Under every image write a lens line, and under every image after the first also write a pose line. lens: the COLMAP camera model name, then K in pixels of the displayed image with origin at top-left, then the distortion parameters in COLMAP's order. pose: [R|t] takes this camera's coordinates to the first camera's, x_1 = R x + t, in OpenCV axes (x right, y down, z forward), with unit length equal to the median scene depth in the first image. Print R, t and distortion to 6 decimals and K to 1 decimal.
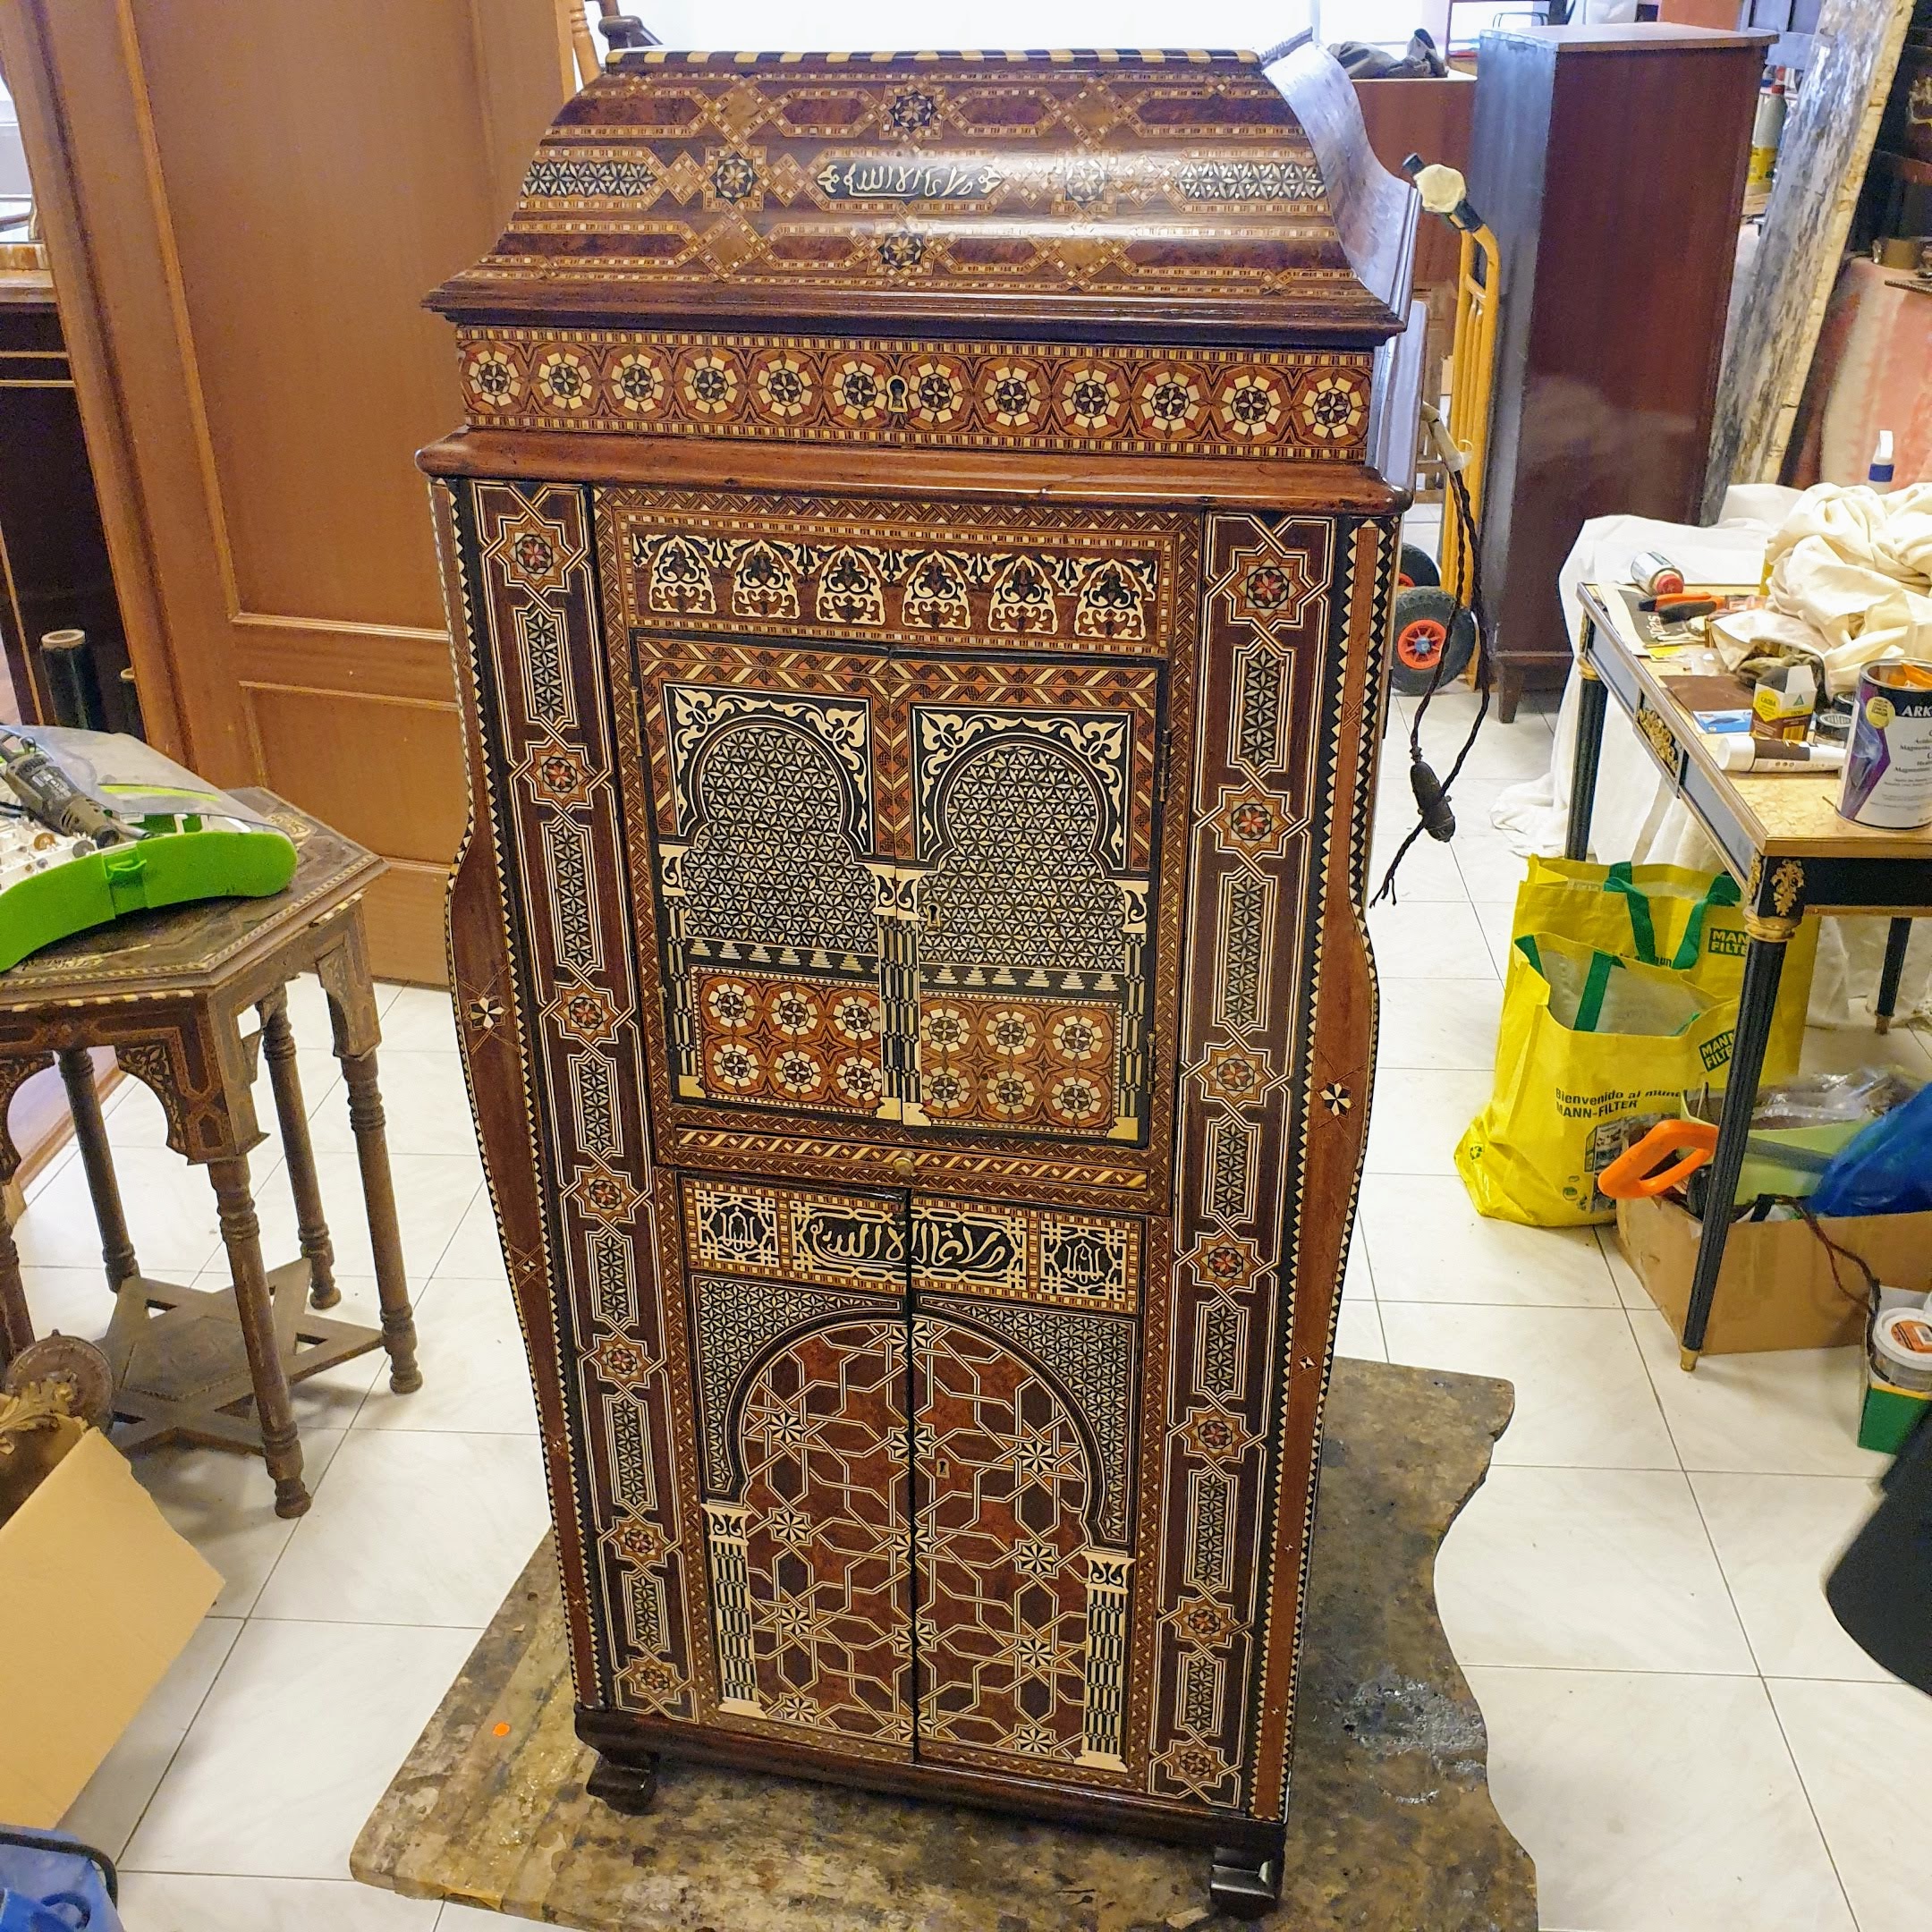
lens RADIAL K [[1979.6, 0, 988.6], [0, 1979.6, 967.7], [0, 0, 1]] dist [0.124588, -0.360436]
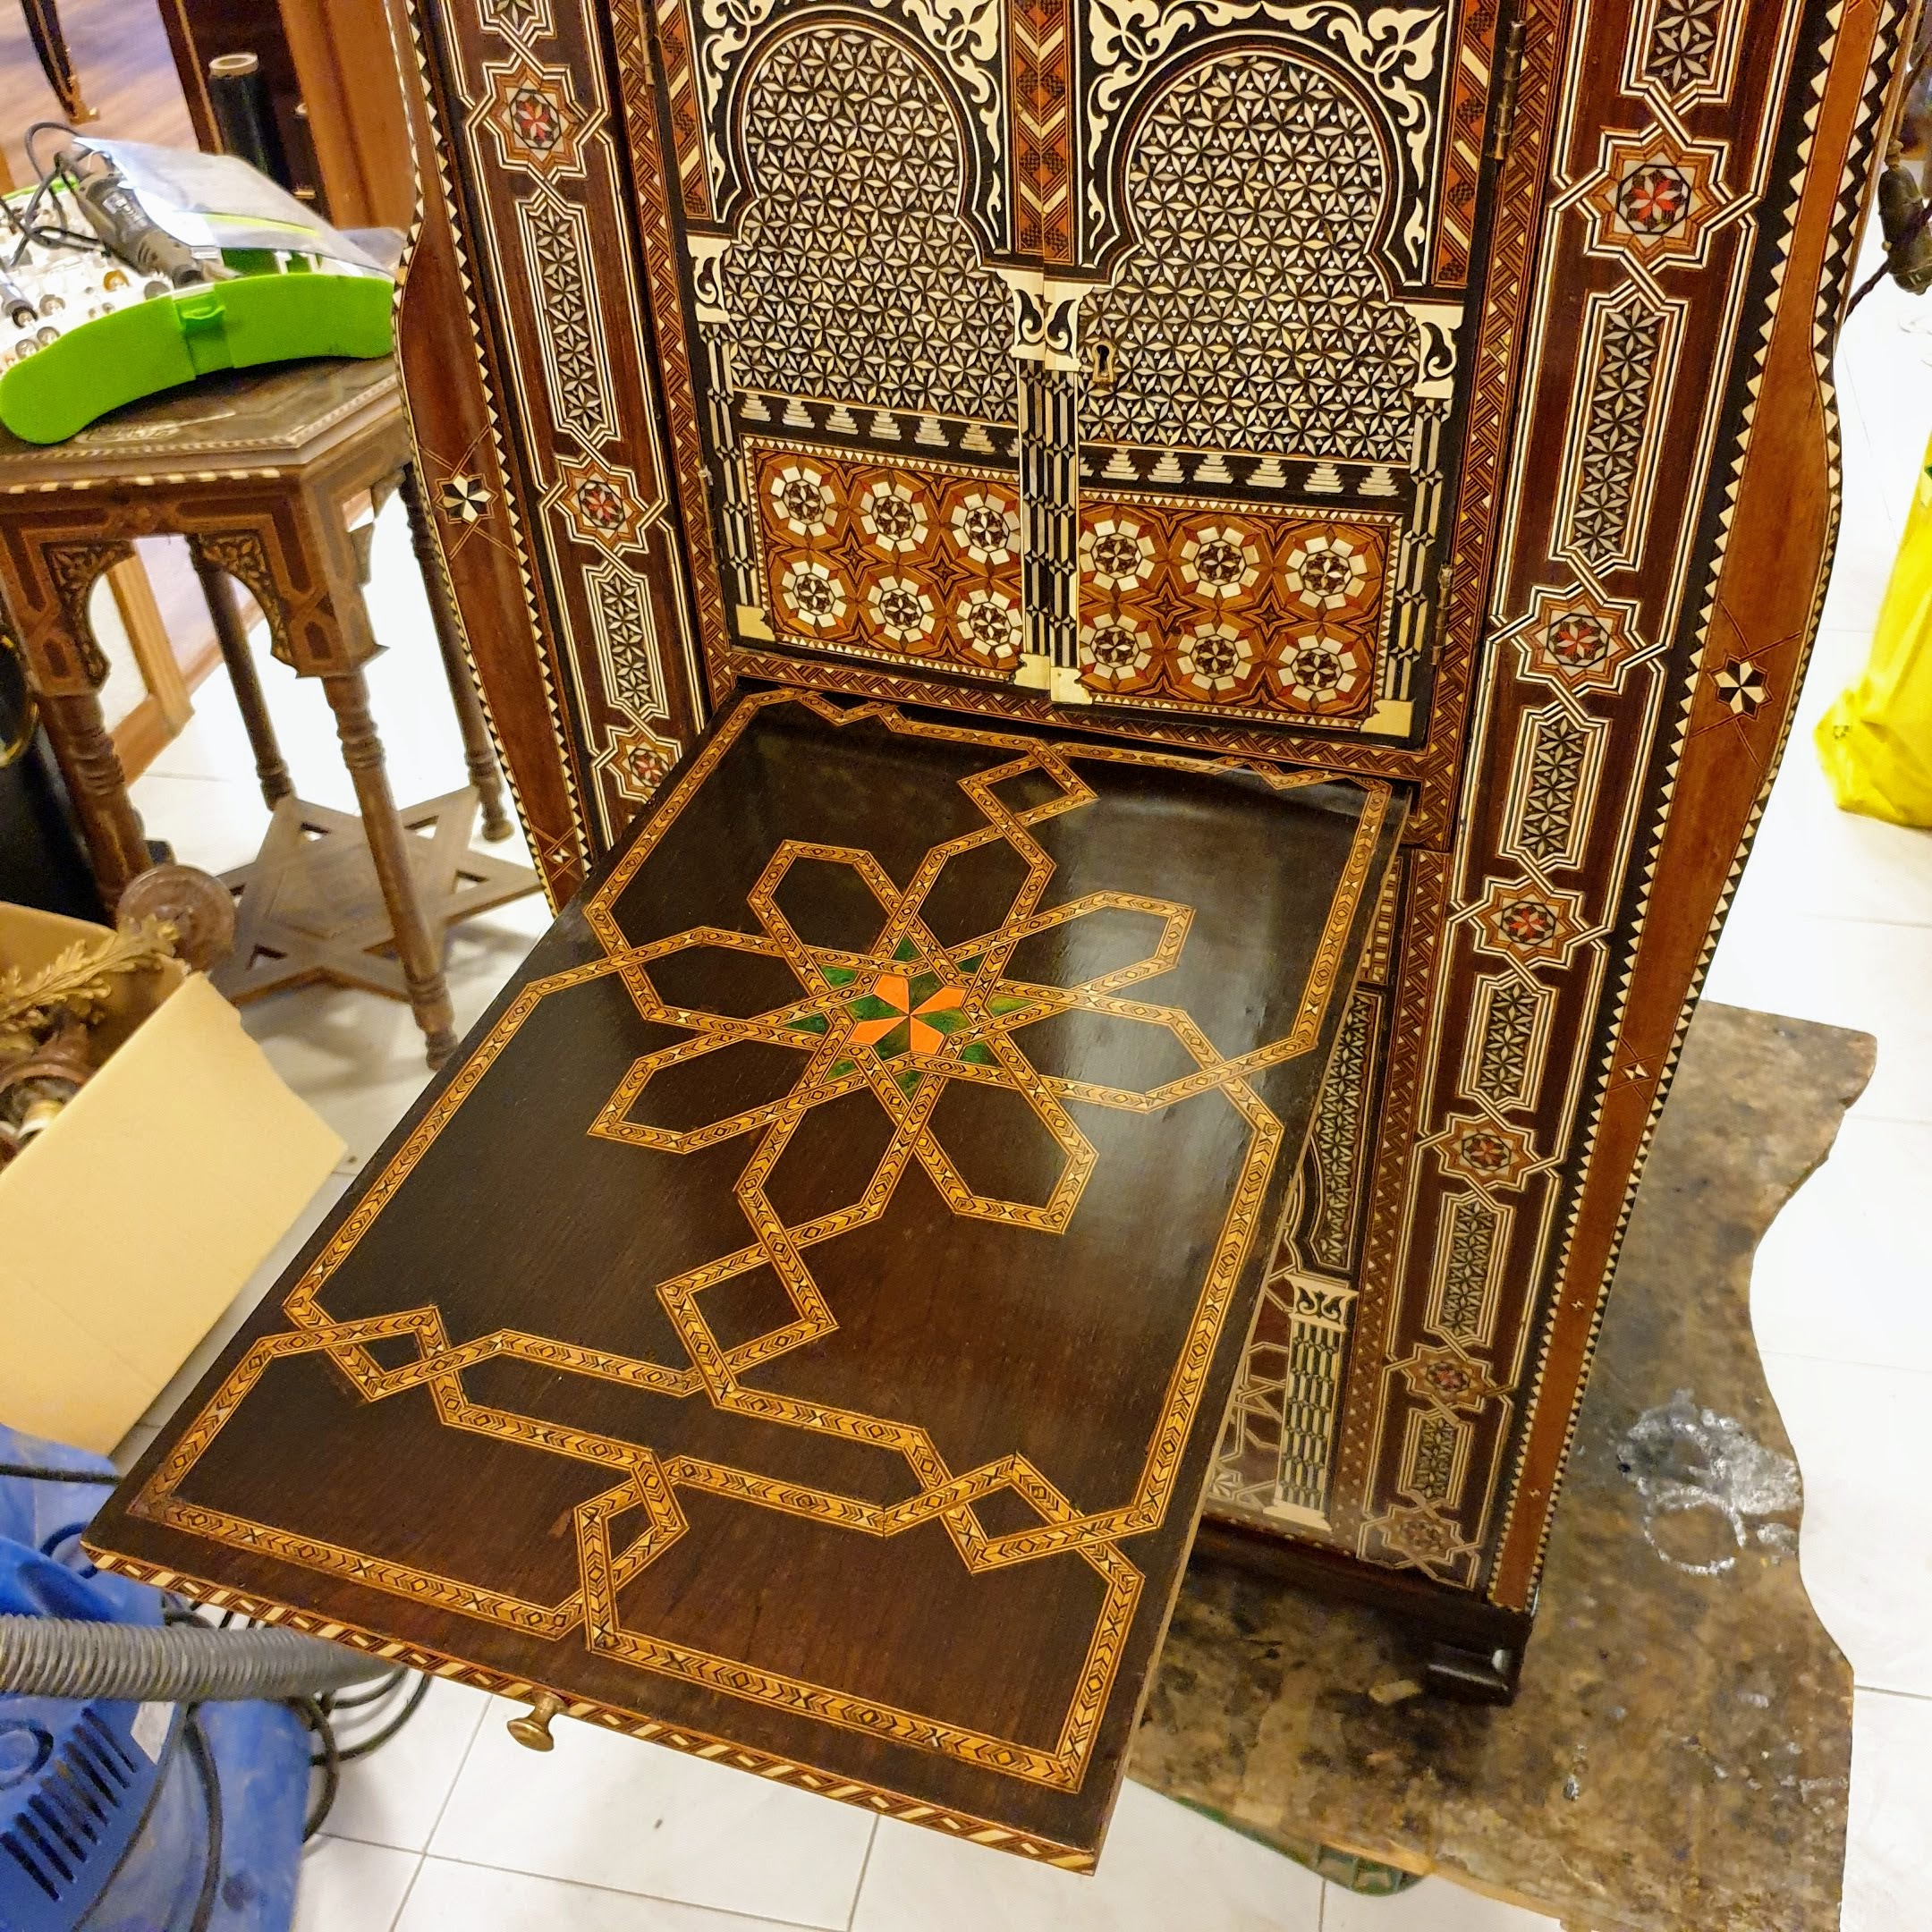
lens RADIAL K [[1979.6, 0, 988.6], [0, 1979.6, 967.7], [0, 0, 1]] dist [0.124588, -0.360436]
pose [[0.989230, 0.065518, -0.130890, 0.031351], [-0.033141, 0.971261, 0.235699, 0.012227], [0.142570, -0.228823, 0.962971, 0.354039]]
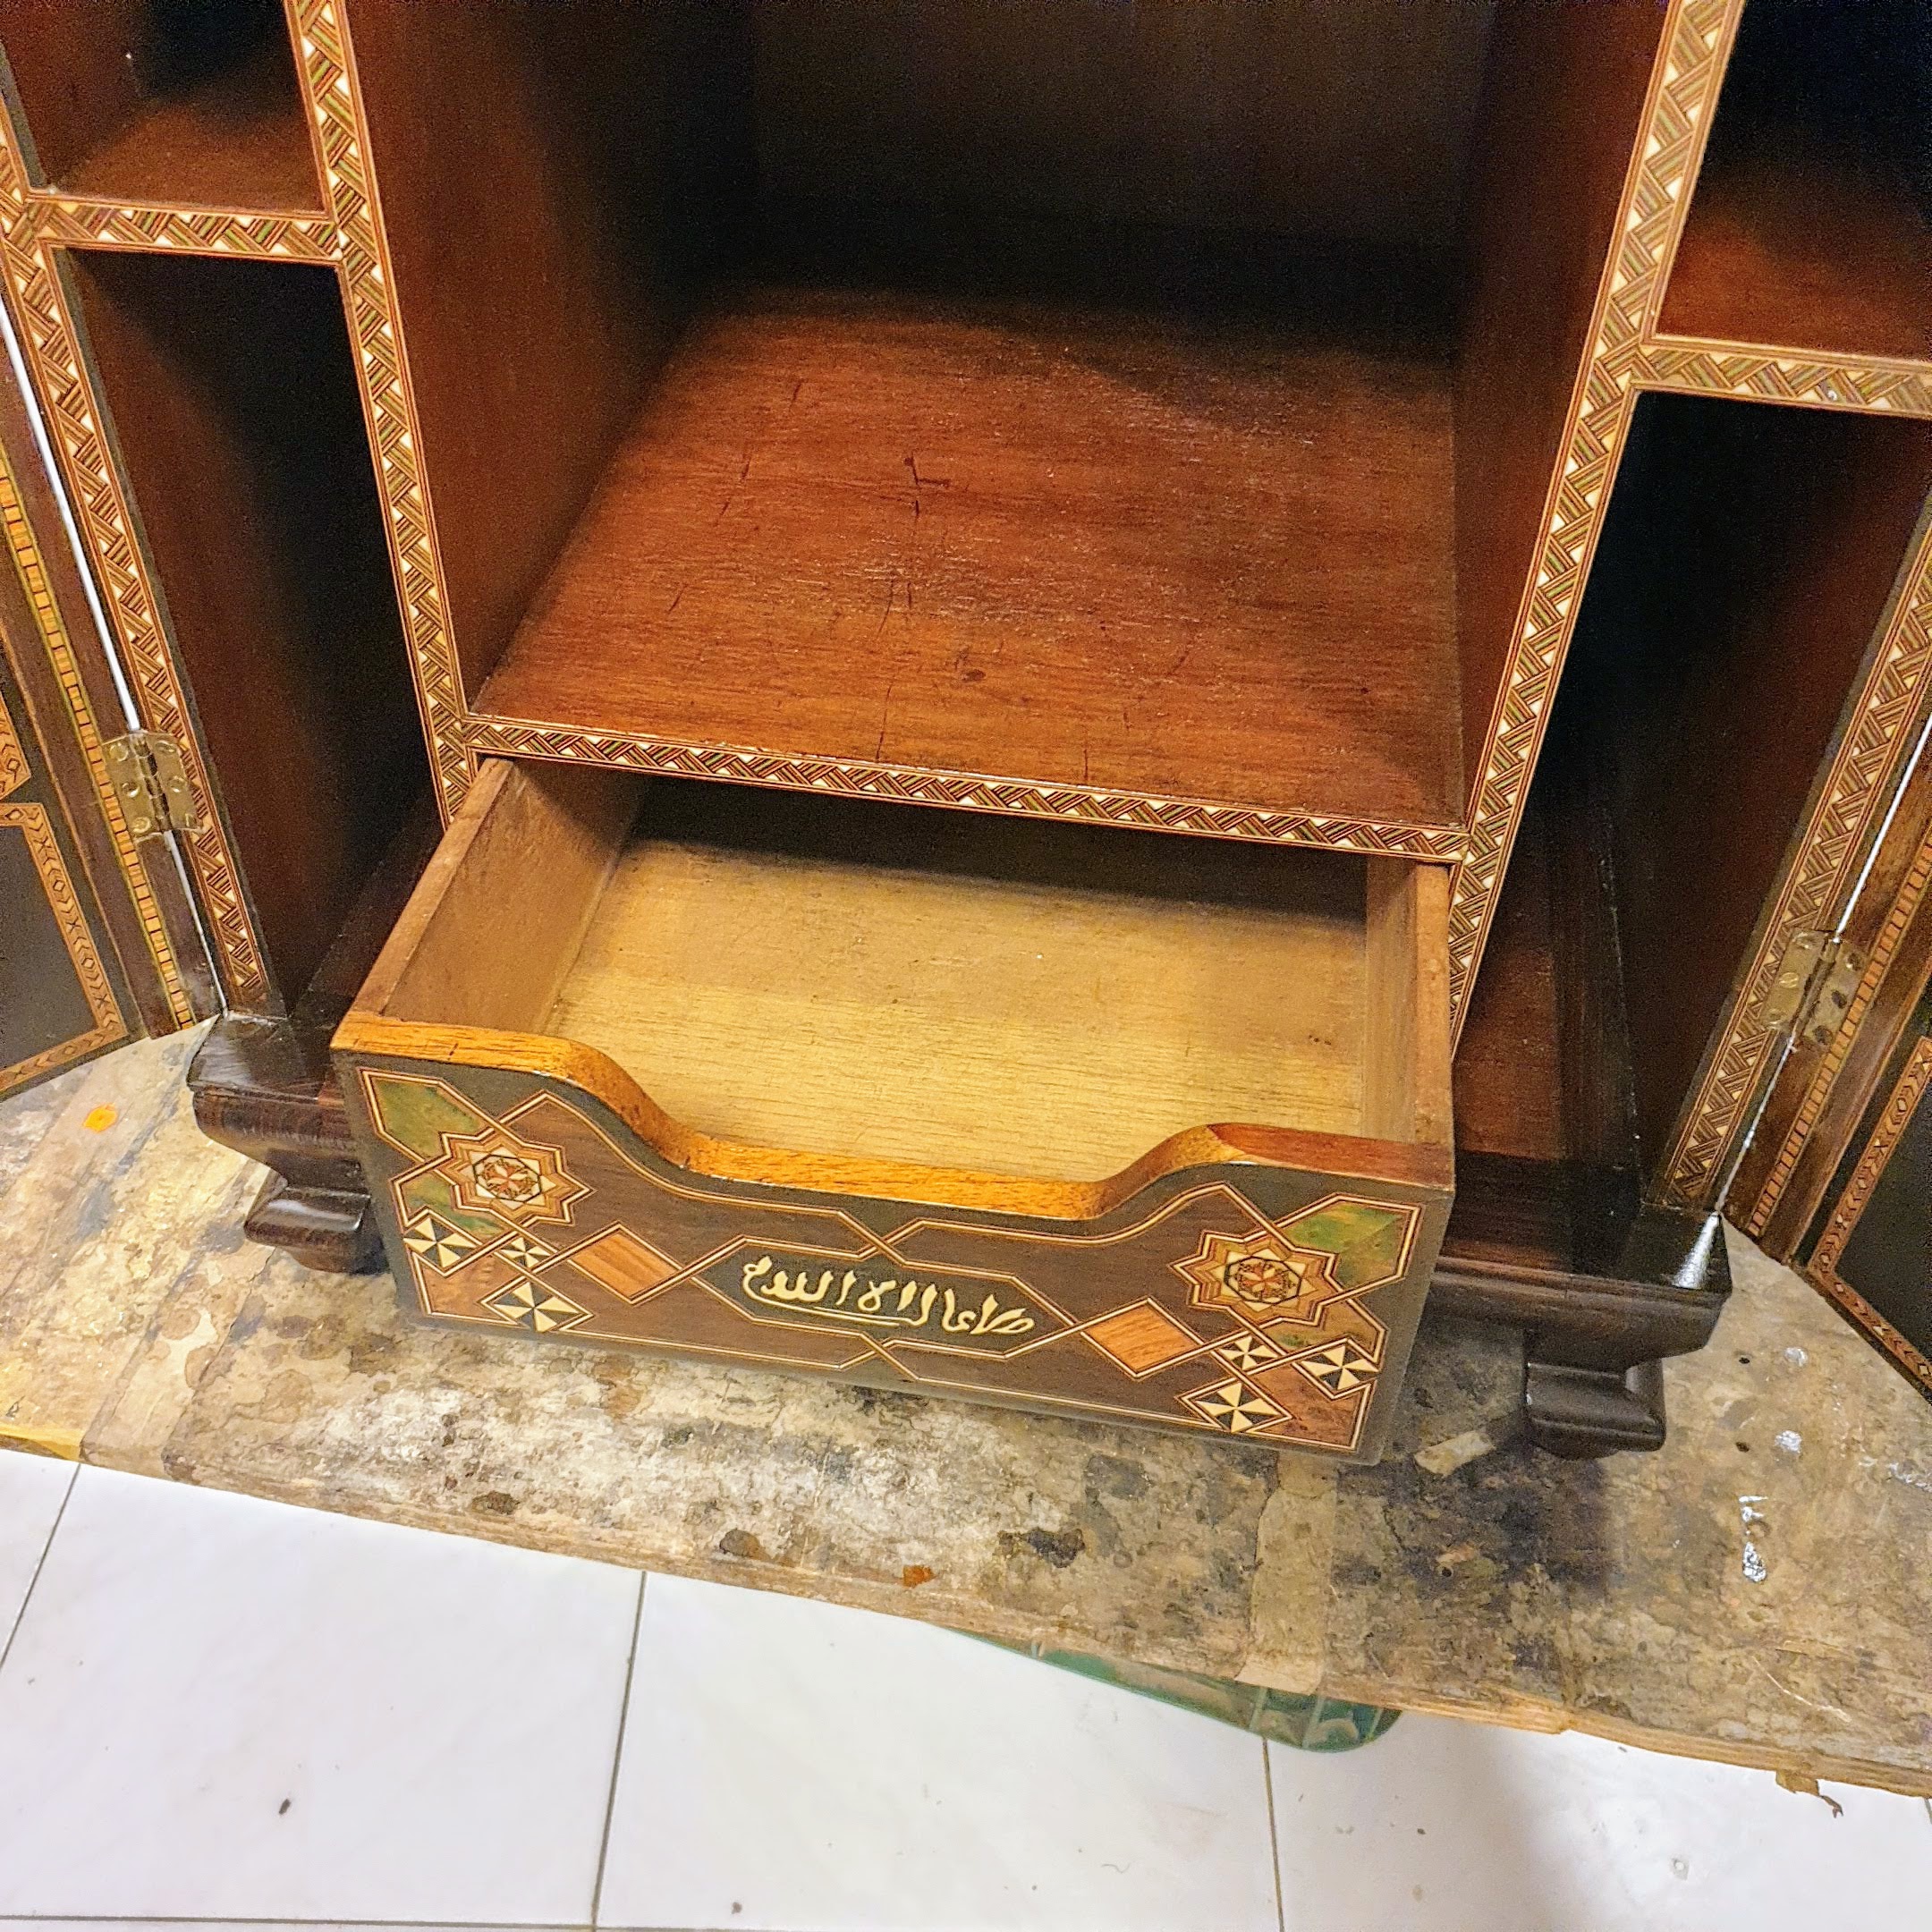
lens RADIAL K [[1979.6, 0, 988.6], [0, 1979.6, 967.7], [0, 0, 1]] dist [0.124588, -0.360436]
pose [[0.998294, -0.011760, 0.057199, -0.060383], [-0.006148, 0.952905, 0.303206, 0.269770], [-0.058071, -0.303040, 0.951207, 0.737596]]
